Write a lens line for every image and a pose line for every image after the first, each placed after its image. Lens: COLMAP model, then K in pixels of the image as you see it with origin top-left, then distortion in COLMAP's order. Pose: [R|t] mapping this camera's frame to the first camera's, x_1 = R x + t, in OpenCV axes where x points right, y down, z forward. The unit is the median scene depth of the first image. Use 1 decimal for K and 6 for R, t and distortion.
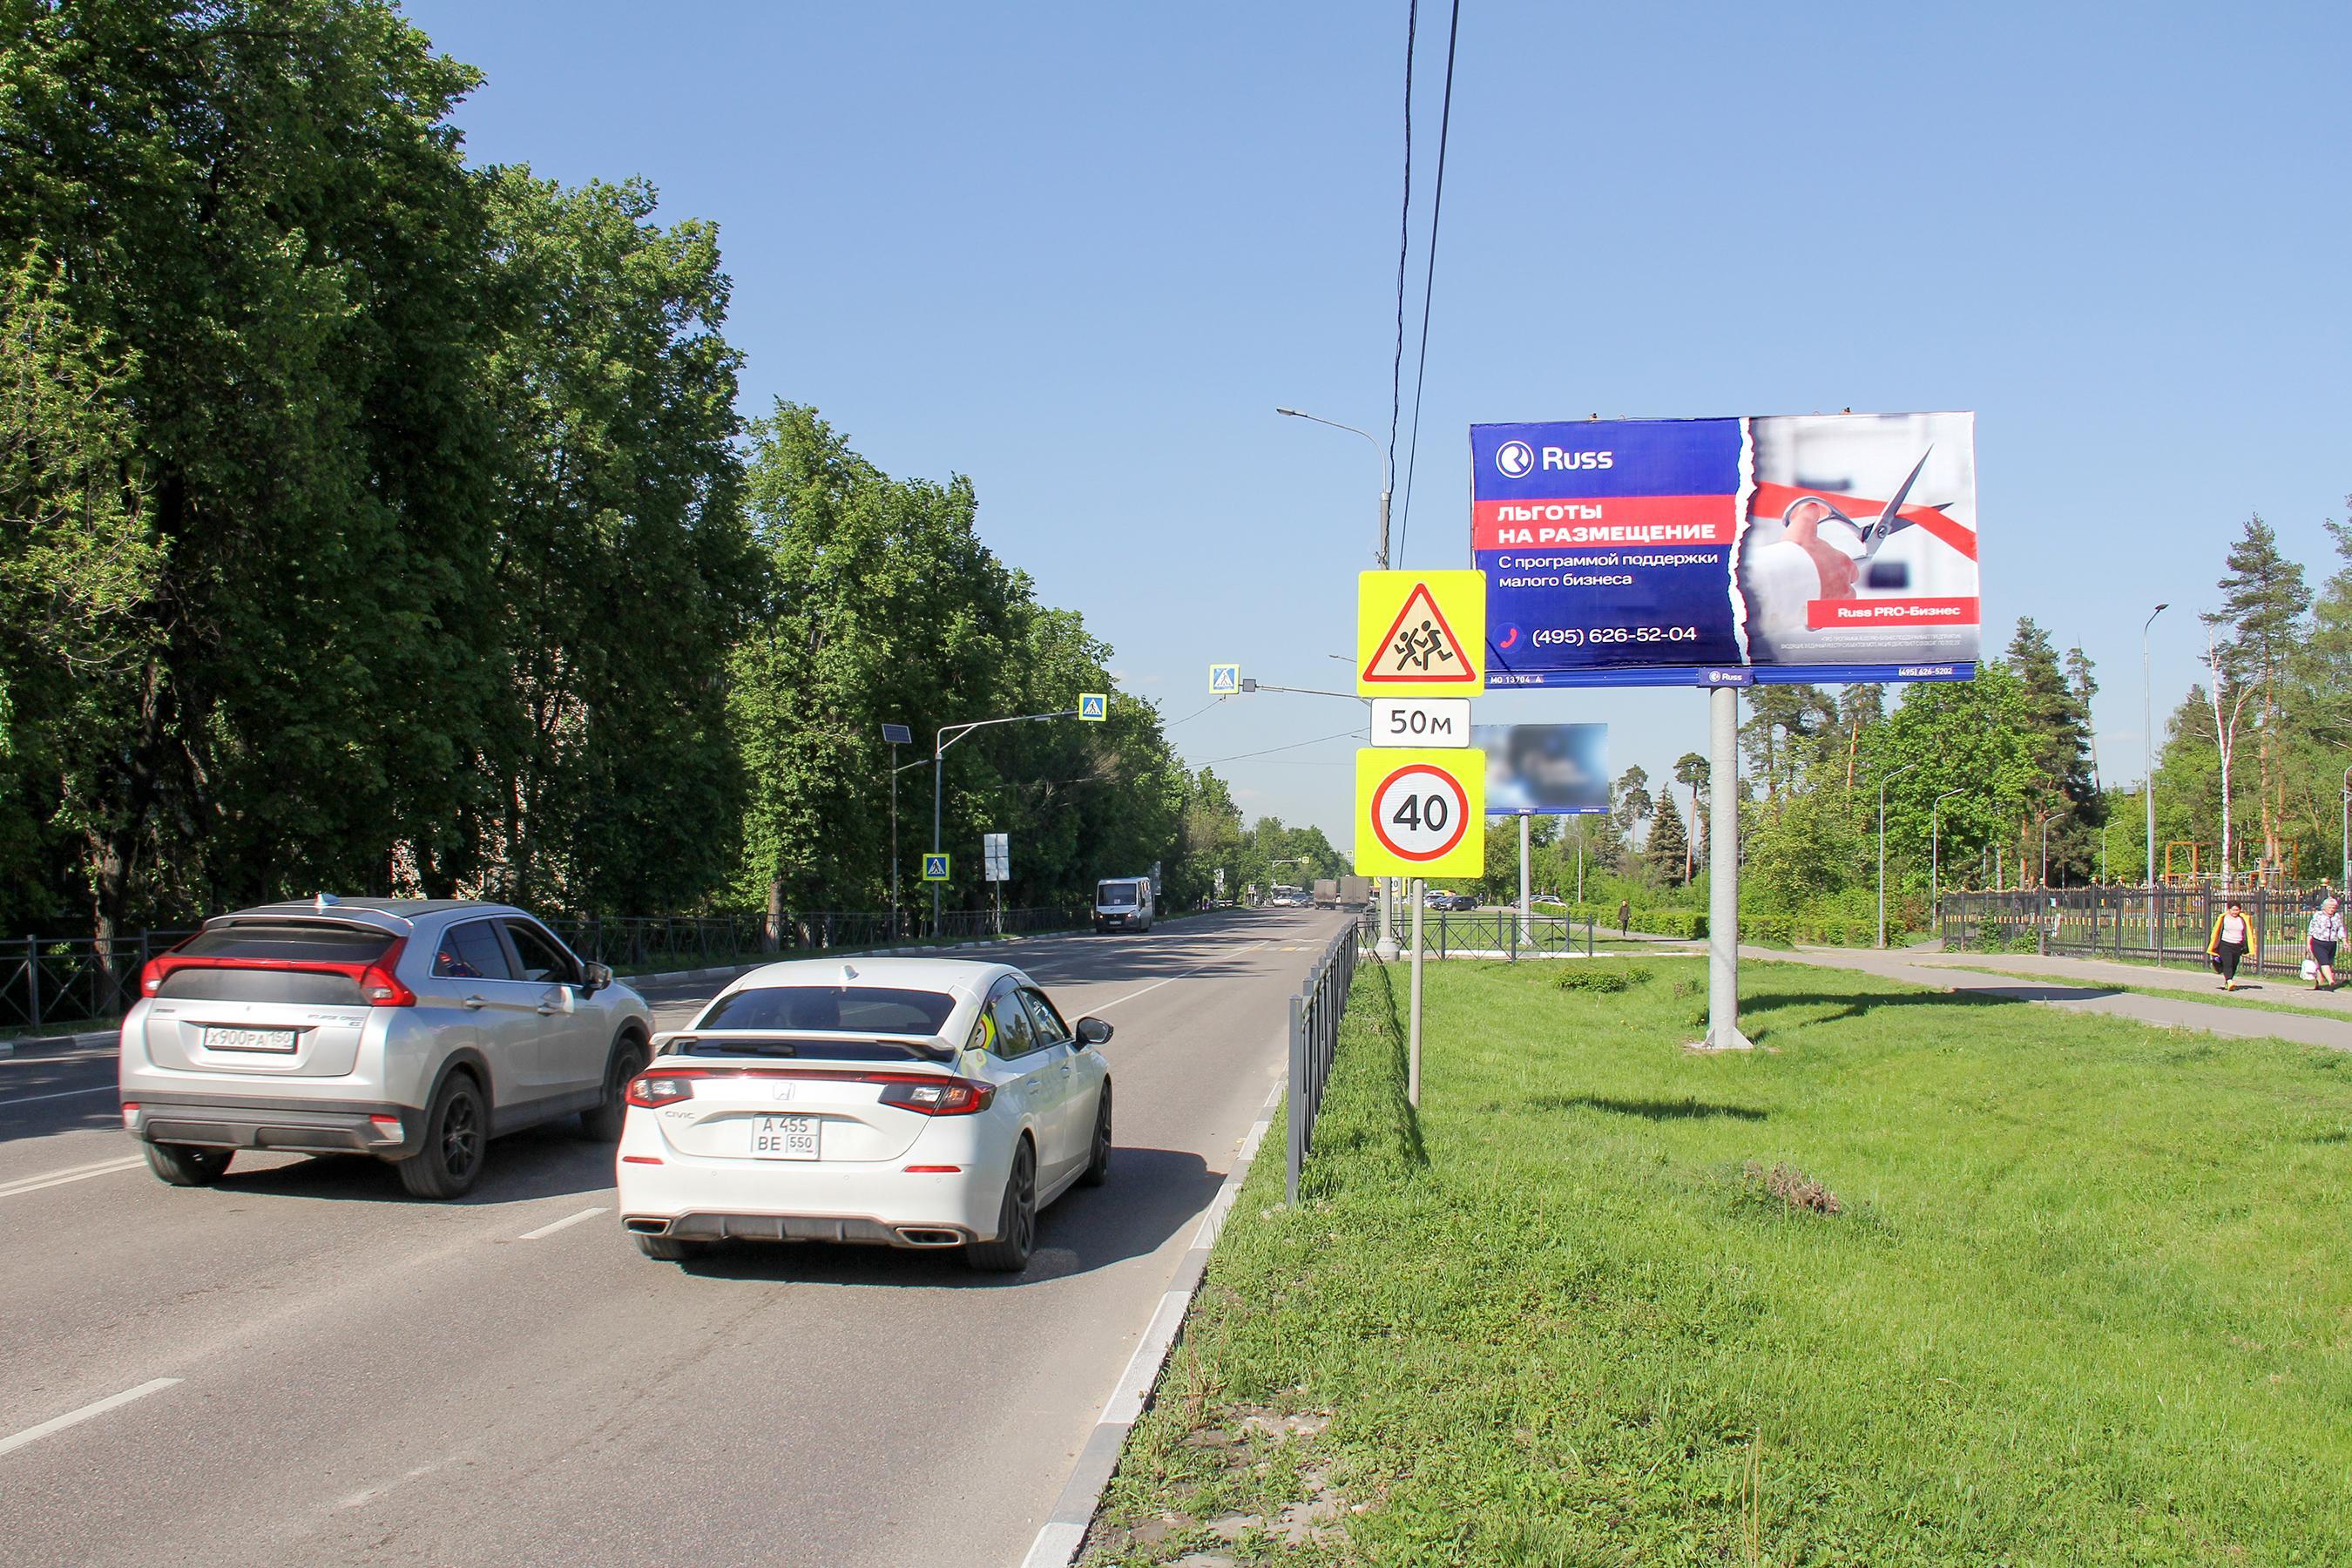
lens RADIAL K [[3798.4, 0, 1176.0], [0, 3798.4, 784.0], [0, 0, 1]] dist [-0.426699, -0.011973]
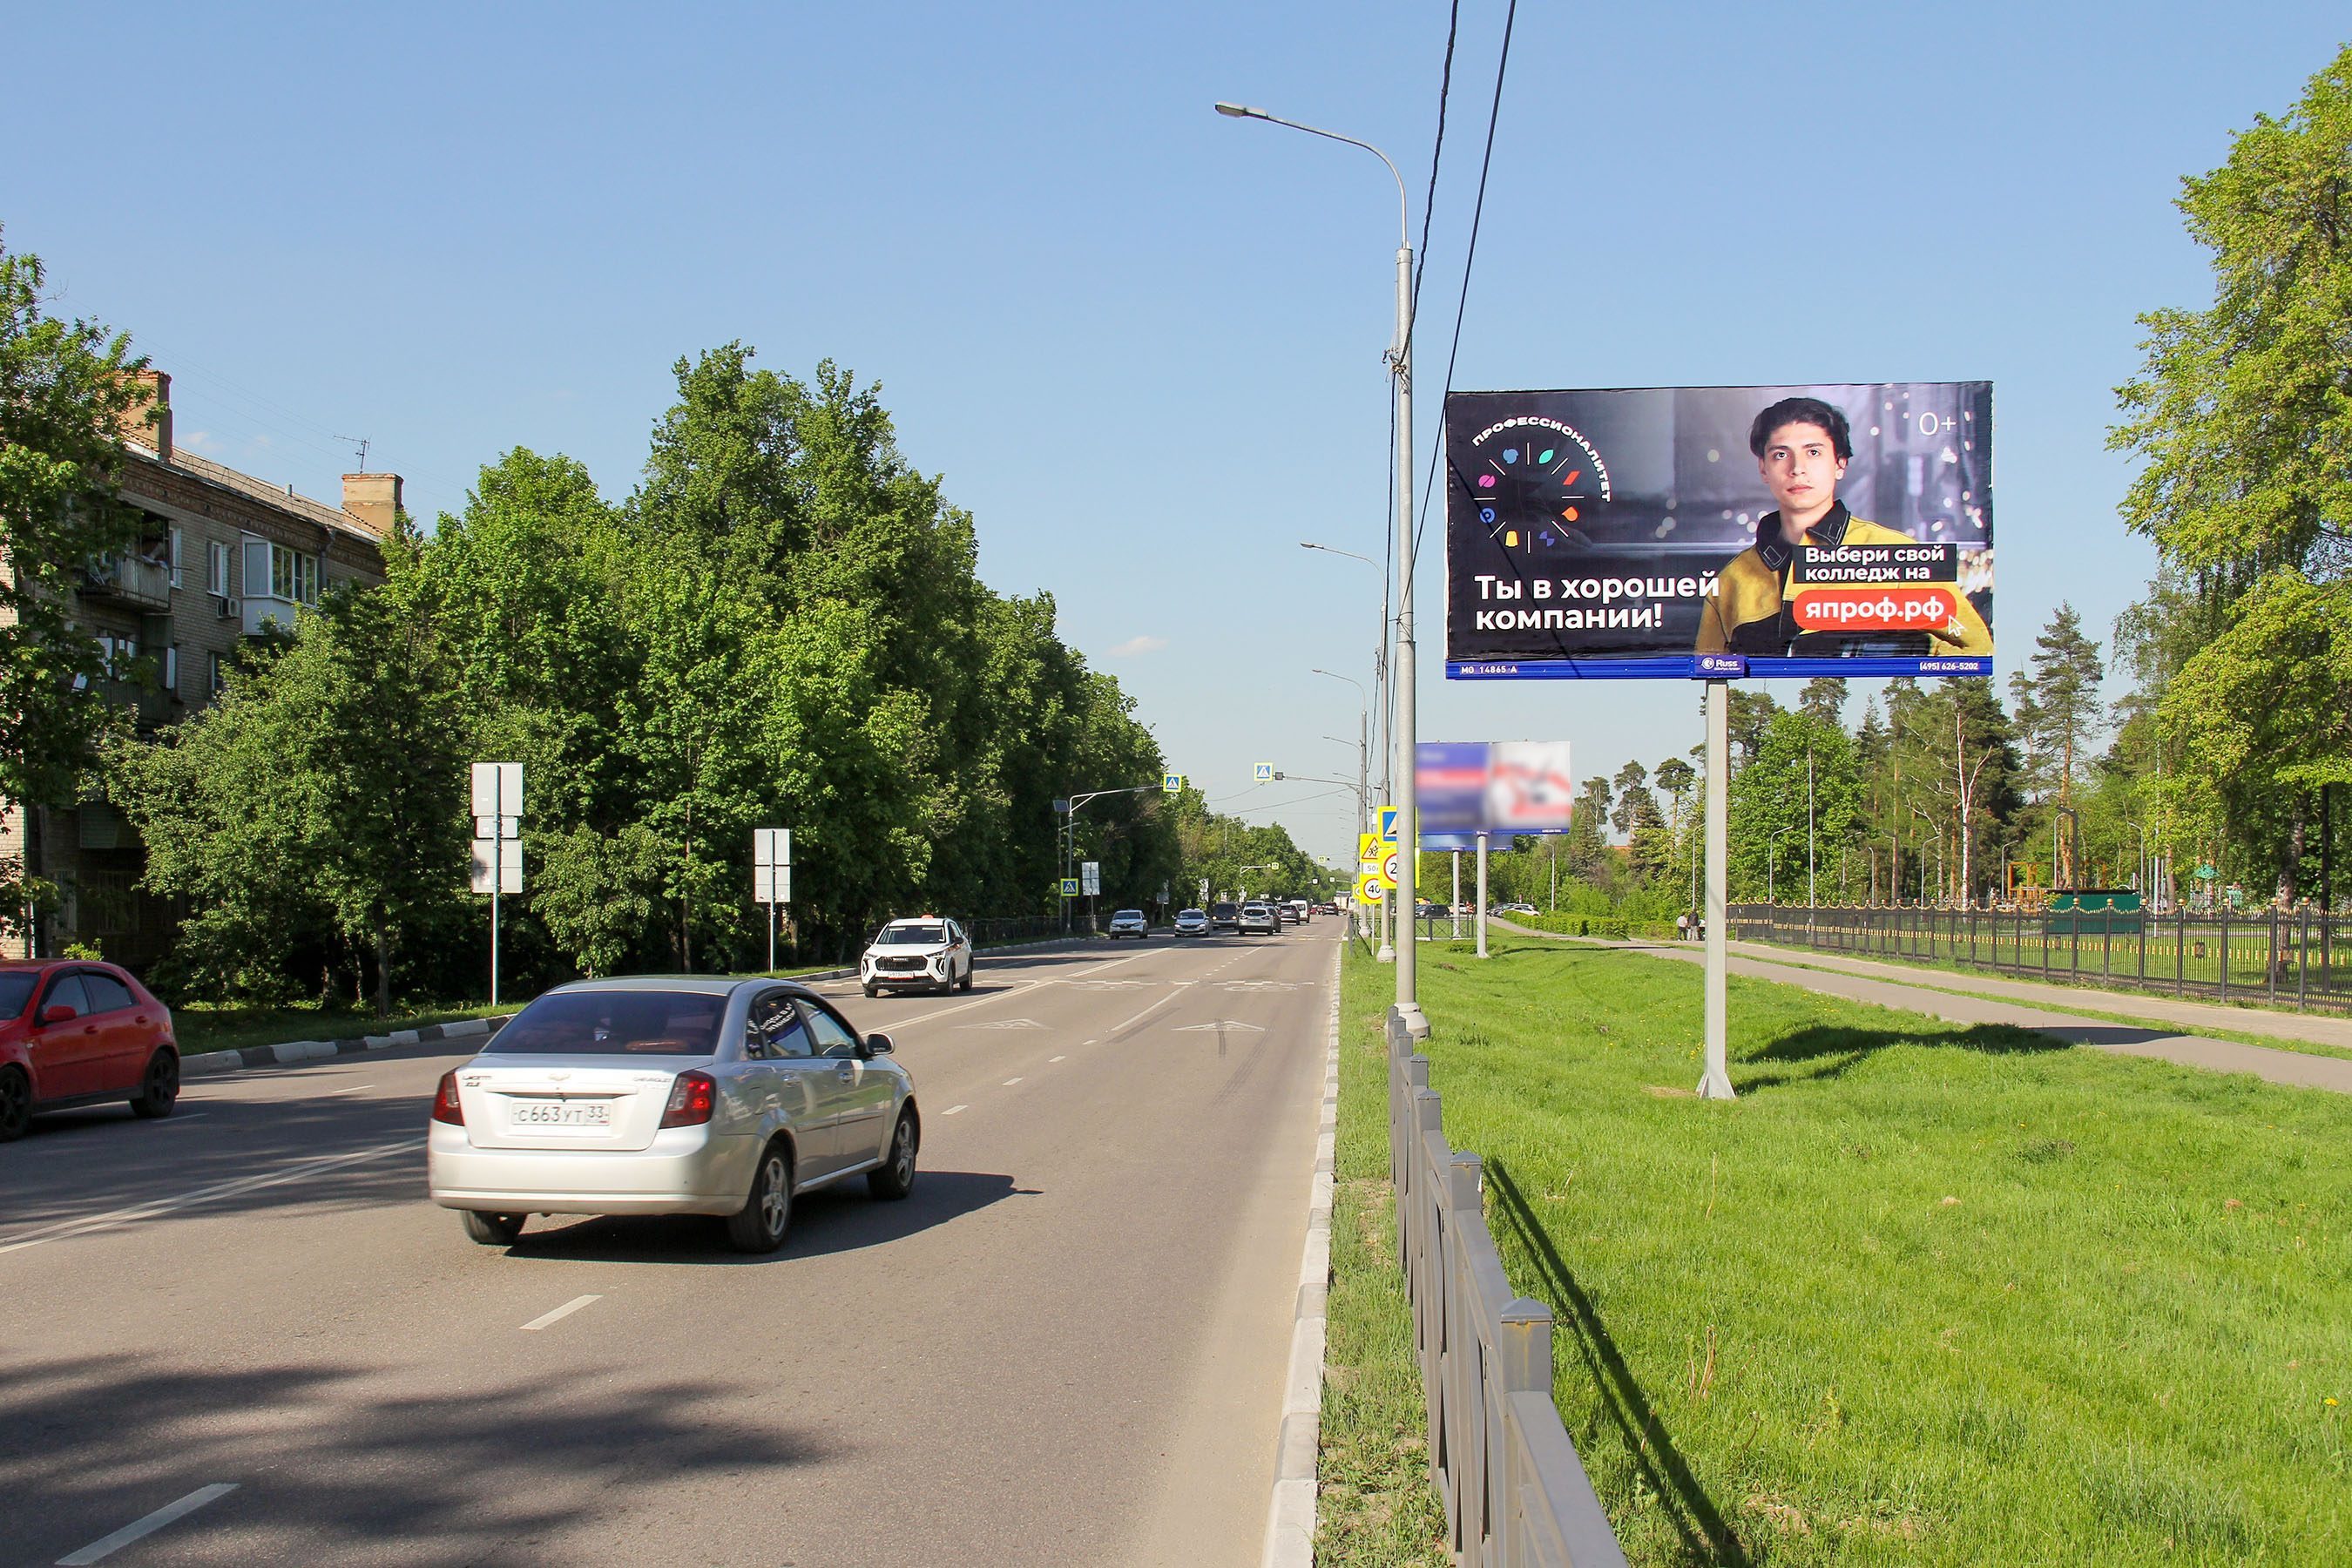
lens RADIAL K [[4618.4, 0, 1176.0], [0, 4618.4, 784.0], [0, 0, 1]] dist [-0.203820, -0.029573]
pose [[0.999873, 0.000884, 0.015905, -0.032385], [-0.000945, 0.999992, 0.003783, -0.017348], [-0.015902, -0.003798, 0.999866, -0.562317]]
